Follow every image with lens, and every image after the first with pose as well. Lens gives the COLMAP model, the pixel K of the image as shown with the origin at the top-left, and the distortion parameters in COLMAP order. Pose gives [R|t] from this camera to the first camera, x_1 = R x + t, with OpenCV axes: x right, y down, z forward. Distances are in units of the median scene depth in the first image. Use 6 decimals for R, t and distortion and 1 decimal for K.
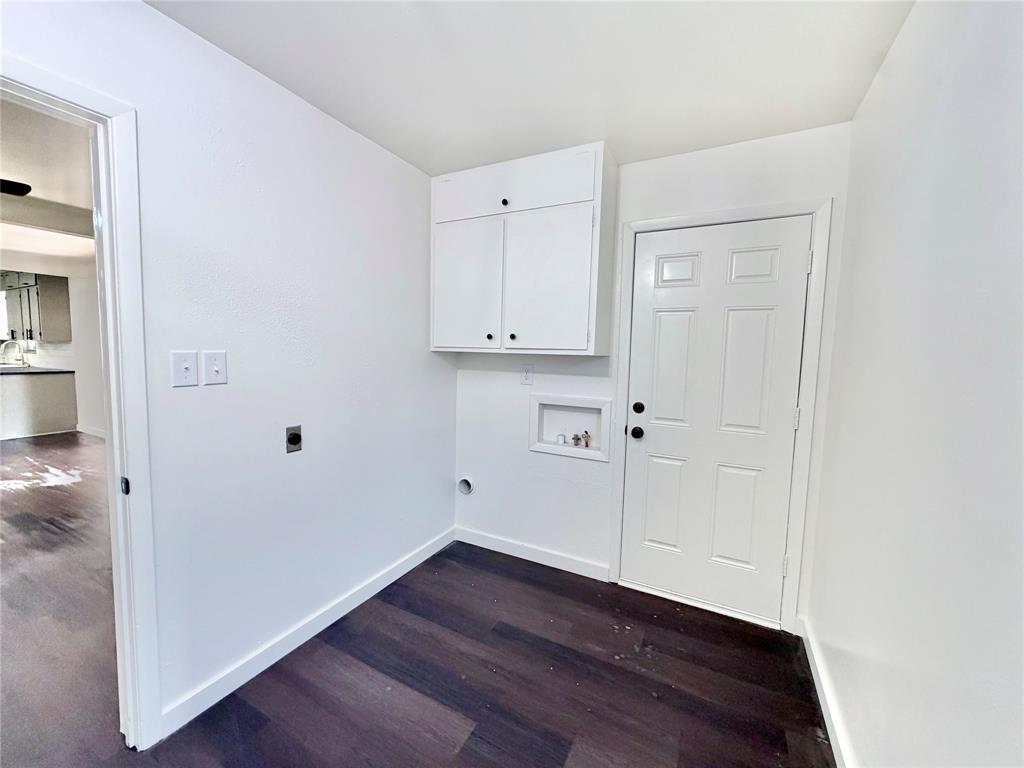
lens RADIAL K [[408.4, 0, 508.0], [0, 408.4, 384.3], [0, 0, 1]] dist [0.001332, -0.000287]
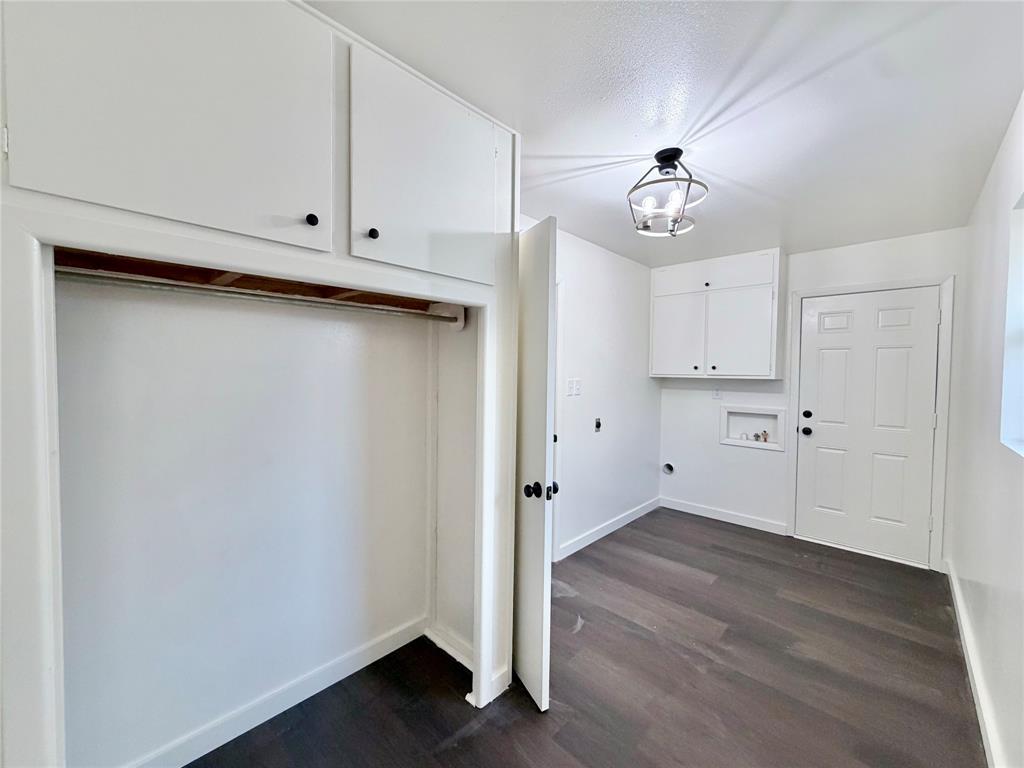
lens RADIAL K [[408.4, 0, 508.0], [0, 408.4, 384.3], [0, 0, 1]] dist [0.001332, -0.000287]
pose [[0.961350, -0.004983, -0.275282, -0.309572], [-0.010156, 0.998514, -0.053541, 0.039348], [0.275140, 0.054268, 0.959871, -0.712704]]
